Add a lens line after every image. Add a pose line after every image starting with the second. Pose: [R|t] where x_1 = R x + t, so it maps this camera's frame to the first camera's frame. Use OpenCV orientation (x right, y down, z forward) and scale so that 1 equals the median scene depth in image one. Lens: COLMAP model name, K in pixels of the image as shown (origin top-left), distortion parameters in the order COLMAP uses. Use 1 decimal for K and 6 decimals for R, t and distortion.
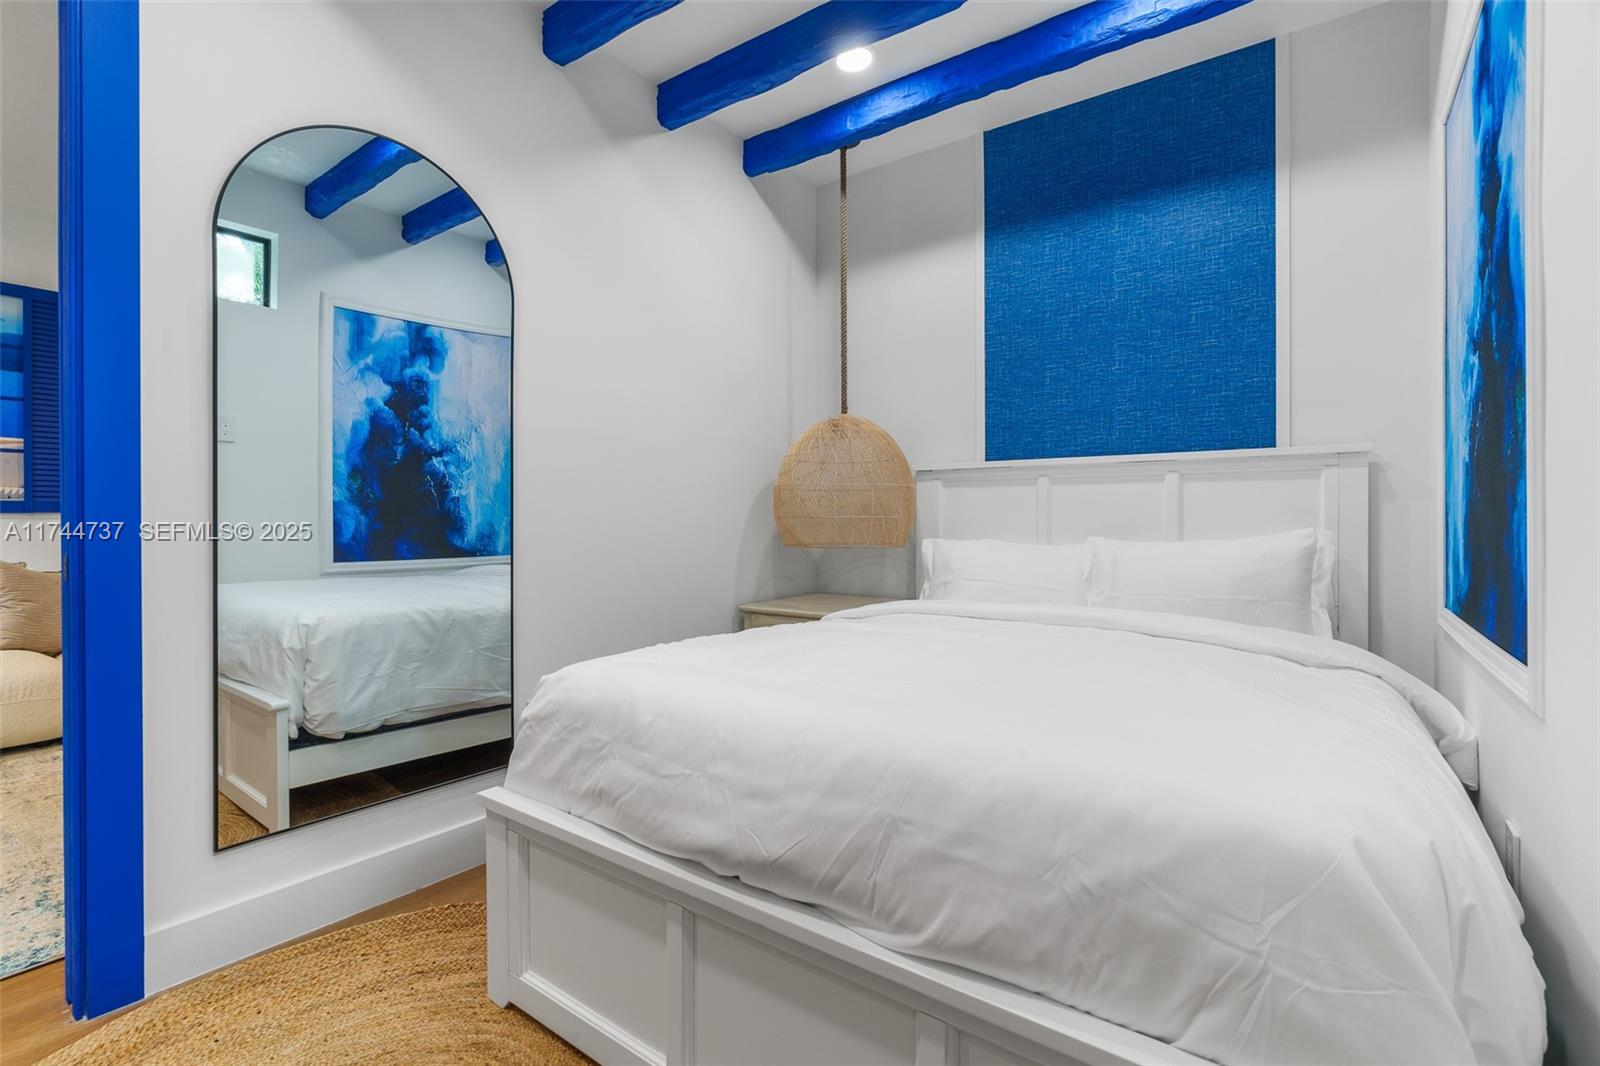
lens RADIAL K [[697.9, 0, 714.9], [0, 697.9, 519.1], [0, 0, 1]] dist [-0.005232, 0.000225]
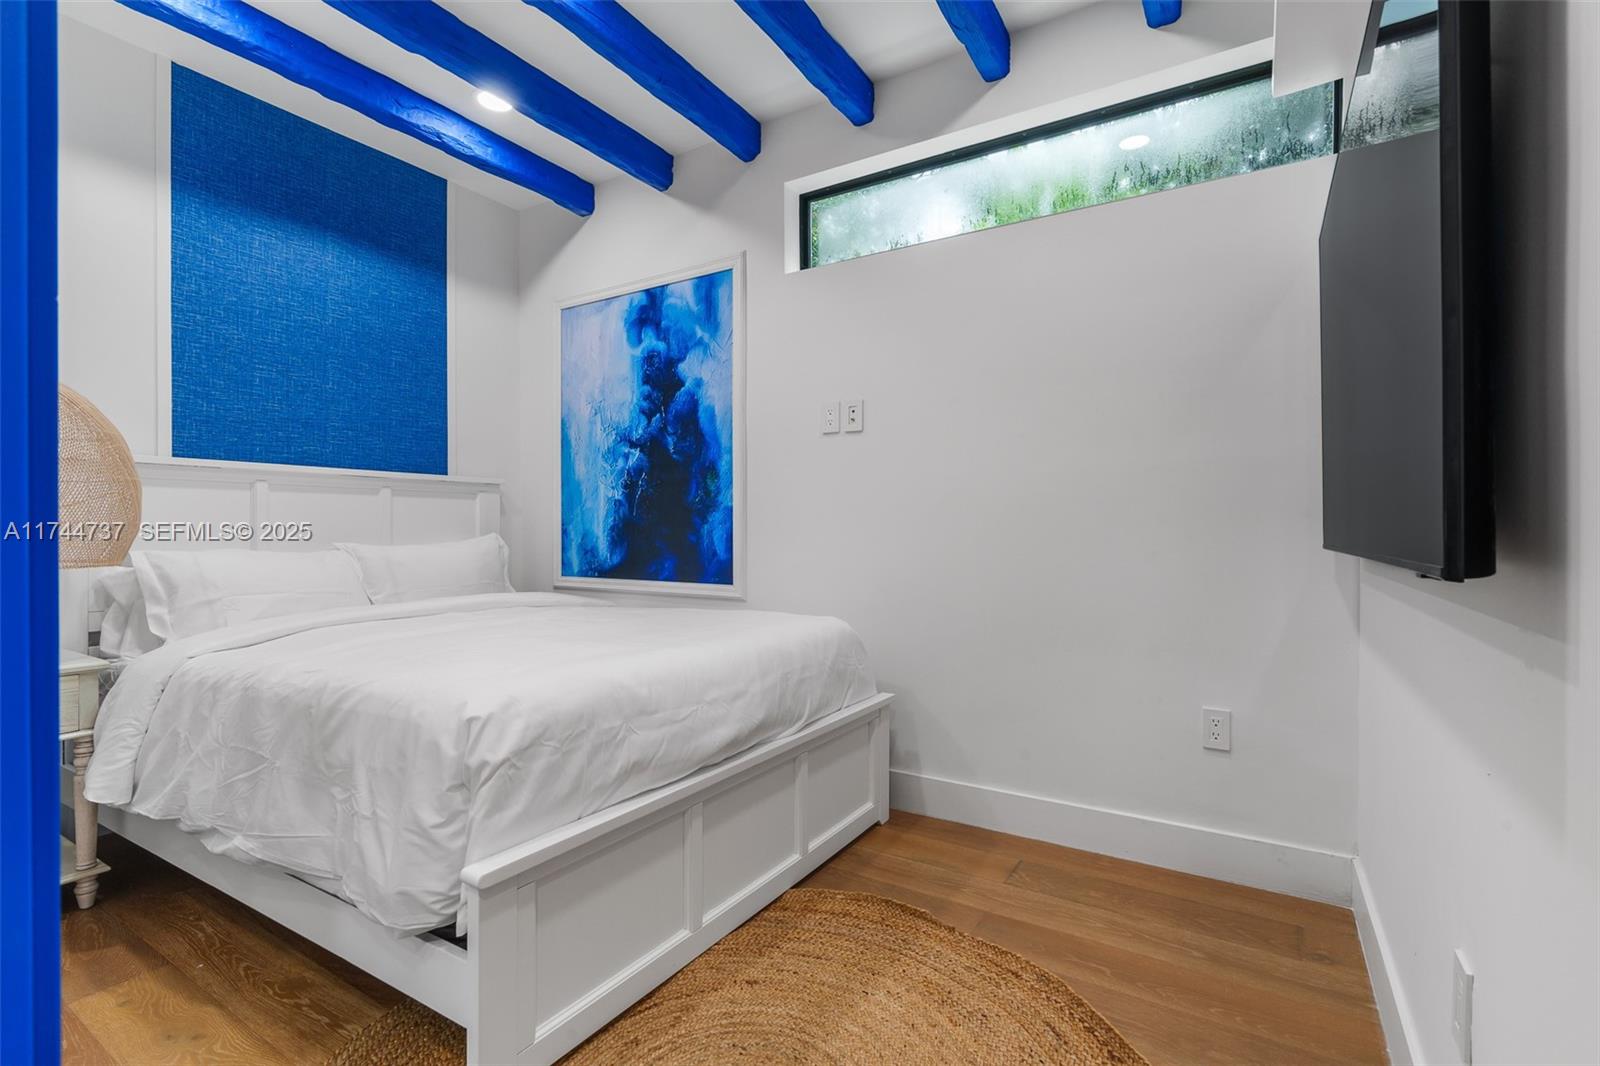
lens RADIAL K [[750.4, 0, 788.5], [0, 750.4, 517.7], [0, 0, 1]] dist [-0.010338, 0.005656]
pose [[-0.072953, 0.013570, 0.997243, -0.955171], [-0.003254, 0.999899, -0.013845, 0.000249], [-0.997330, -0.004255, -0.072902, 0.564728]]
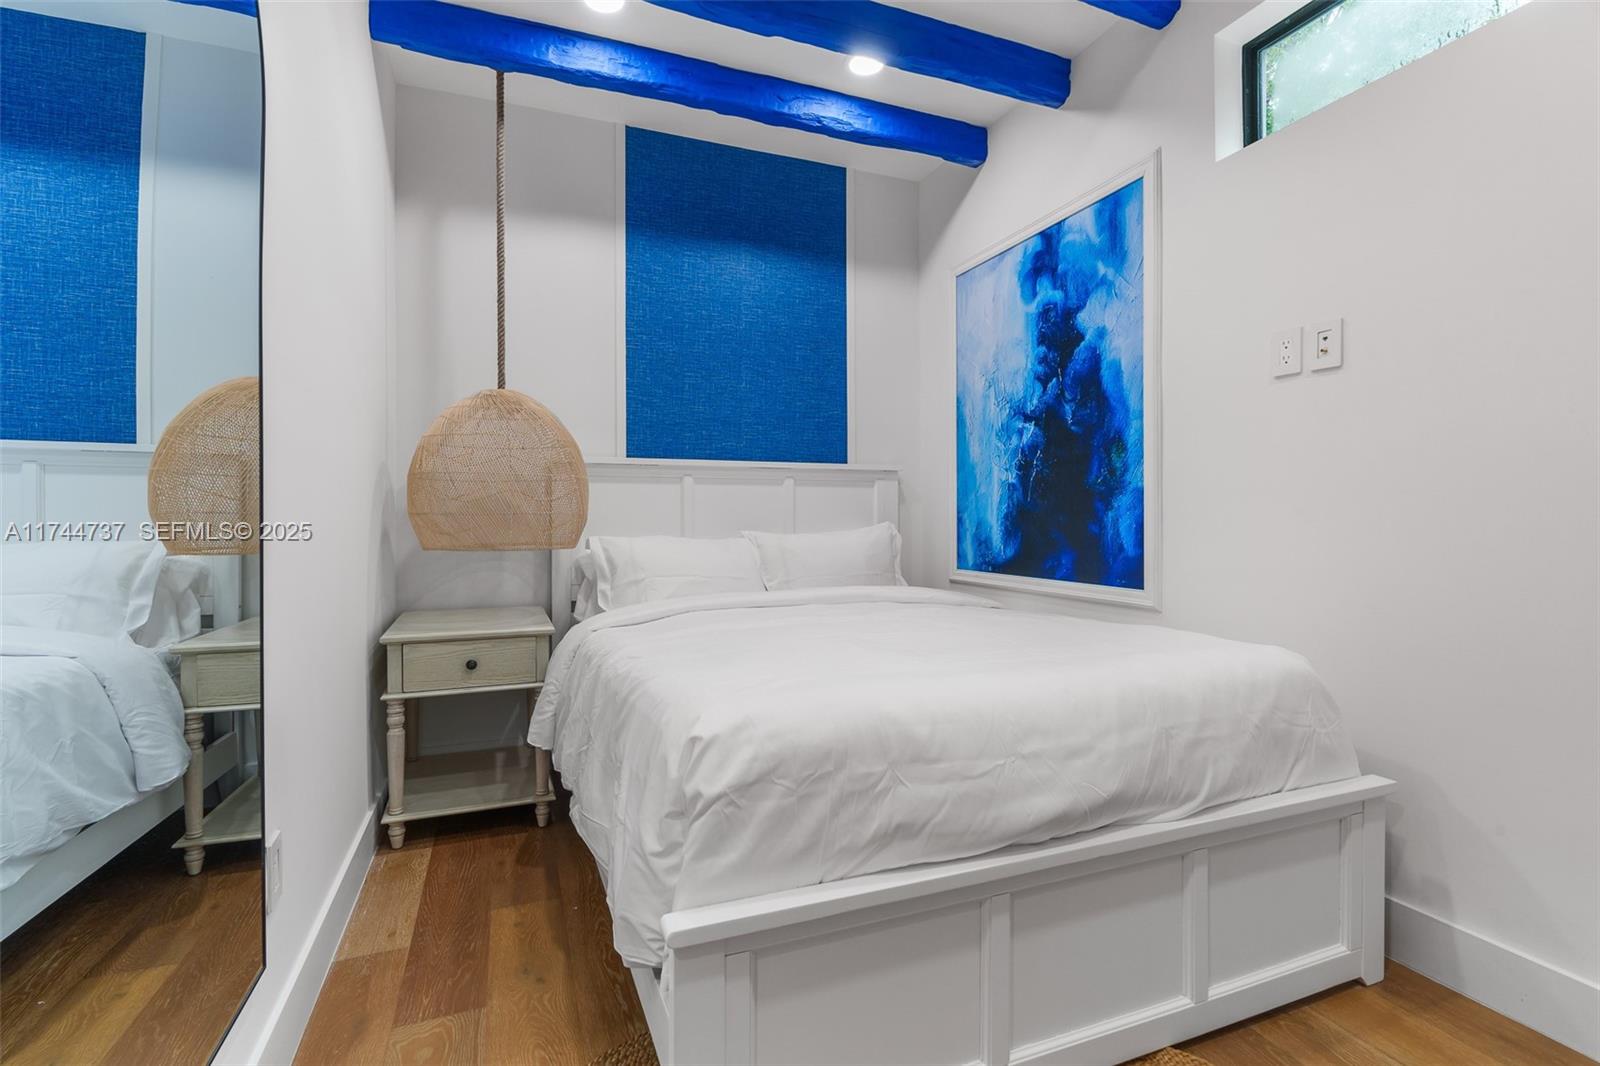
lens RADIAL K [[750.4, 0, 788.5], [0, 750.4, 517.7], [0, 0, 1]] dist [-0.010338, 0.005656]
pose [[0.520924, -0.002099, 0.853600, -0.696130], [0.000533, 0.999998, 0.002133, 0.001180], [-0.853603, -0.000656, 0.520924, 0.424347]]
